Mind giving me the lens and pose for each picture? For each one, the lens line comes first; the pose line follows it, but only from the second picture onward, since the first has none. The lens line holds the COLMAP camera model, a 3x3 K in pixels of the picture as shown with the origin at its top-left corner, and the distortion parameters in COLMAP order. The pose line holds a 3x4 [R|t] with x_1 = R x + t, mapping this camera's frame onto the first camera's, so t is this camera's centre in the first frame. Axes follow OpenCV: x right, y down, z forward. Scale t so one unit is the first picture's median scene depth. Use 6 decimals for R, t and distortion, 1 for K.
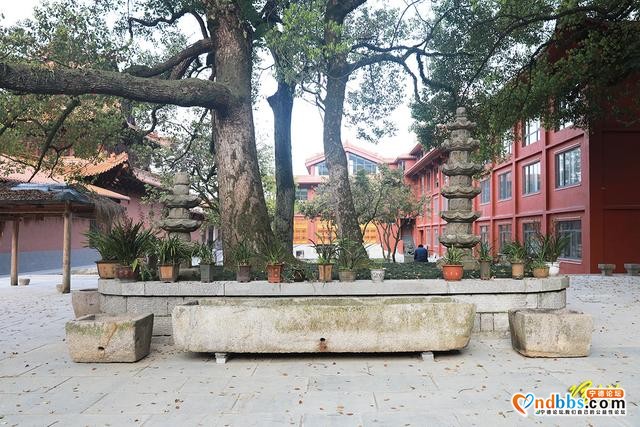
lens RADIAL K [[587.0, 0, 320.0], [0, 587.0, 213.5], [0, 0, 1]] dist [-0.001660, -0.001289]
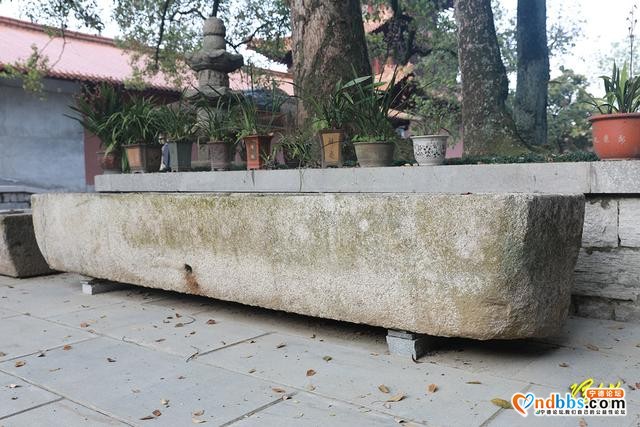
lens RADIAL K [[587.0, 0, 320.0], [0, 587.0, 213.5], [0, 0, 1]] dist [-0.001660, -0.001289]
pose [[0.735271, 0.027175, -0.677228, 0.395105], [0.023749, 0.997549, 0.065813, 0.140527], [0.677357, -0.064474, 0.732824, 0.717152]]
